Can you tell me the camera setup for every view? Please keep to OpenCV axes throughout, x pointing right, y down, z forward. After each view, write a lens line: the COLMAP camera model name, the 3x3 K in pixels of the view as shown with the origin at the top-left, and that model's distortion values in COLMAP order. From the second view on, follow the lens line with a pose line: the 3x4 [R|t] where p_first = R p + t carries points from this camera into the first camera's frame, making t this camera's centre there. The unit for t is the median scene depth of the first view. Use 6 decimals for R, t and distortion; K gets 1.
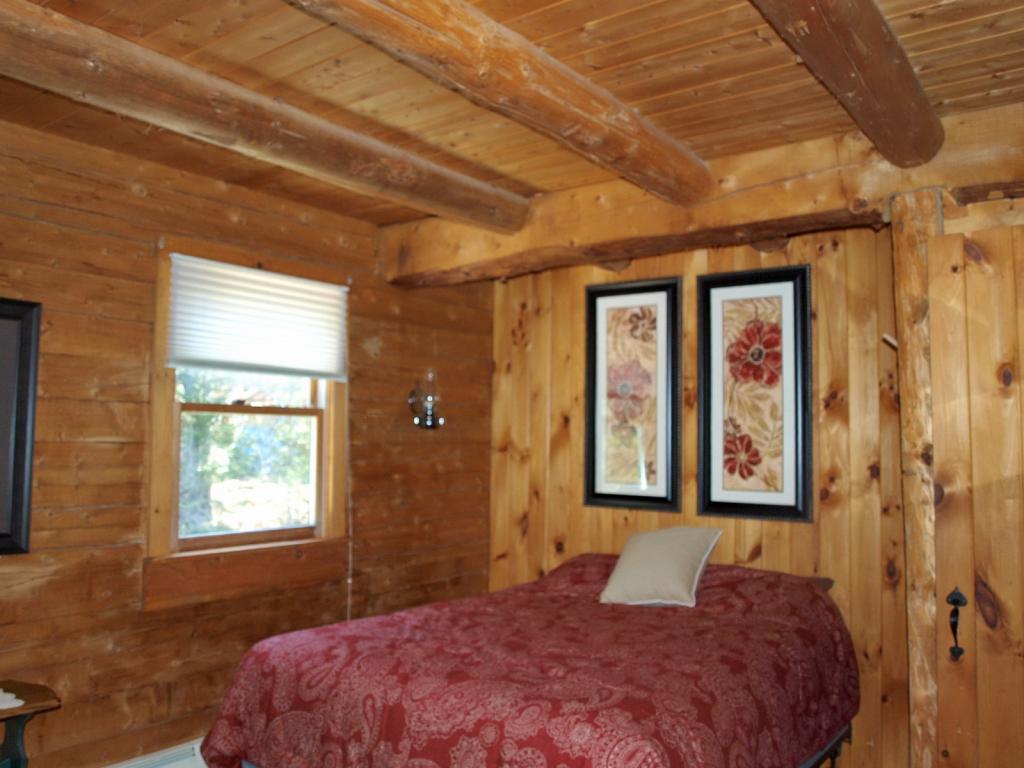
lens RADIAL K [[830.7, 0, 511.0], [0, 830.7, 387.4], [0, 0, 1]] dist [-0.105894, 0.069055]
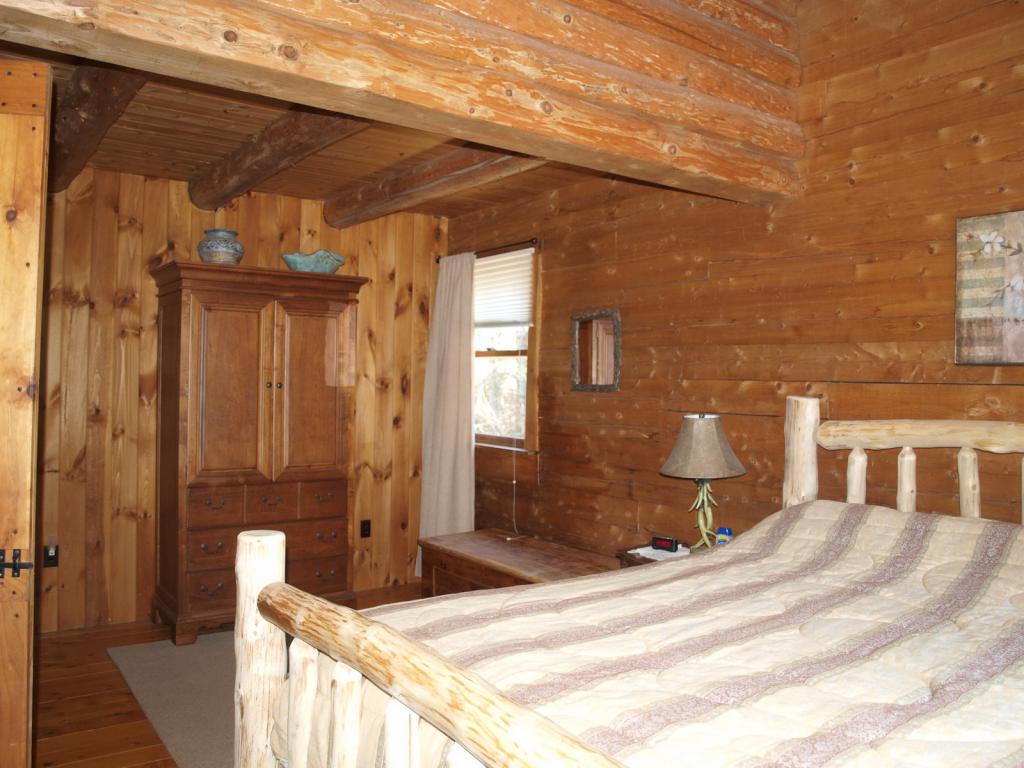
lens RADIAL K [[830.7, 0, 512.7], [0, 830.7, 381.8], [0, 0, 1]] dist [-0.105894, 0.069055]
pose [[-0.304381, -0.014597, -0.952439, 1.307583], [0.045367, 0.998526, -0.029802, 0.144678], [0.951469, -0.052281, -0.303270, 1.715112]]
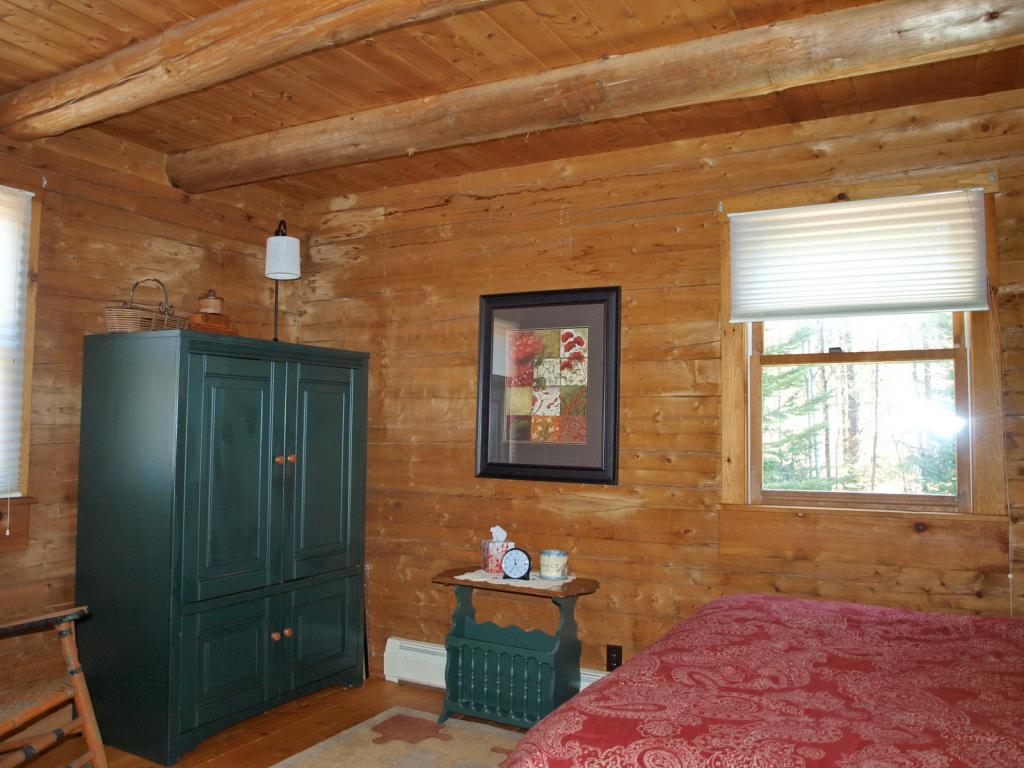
lens RADIAL K [[830.7, 0, 511.2], [0, 830.7, 379.1], [0, 0, 1]] dist [-0.105894, 0.069055]
pose [[0.144546, -0.060976, -0.987618, 0.584106], [0.062322, 0.996679, -0.052414, 0.085757], [0.987534, -0.053974, 0.147866, 0.573854]]
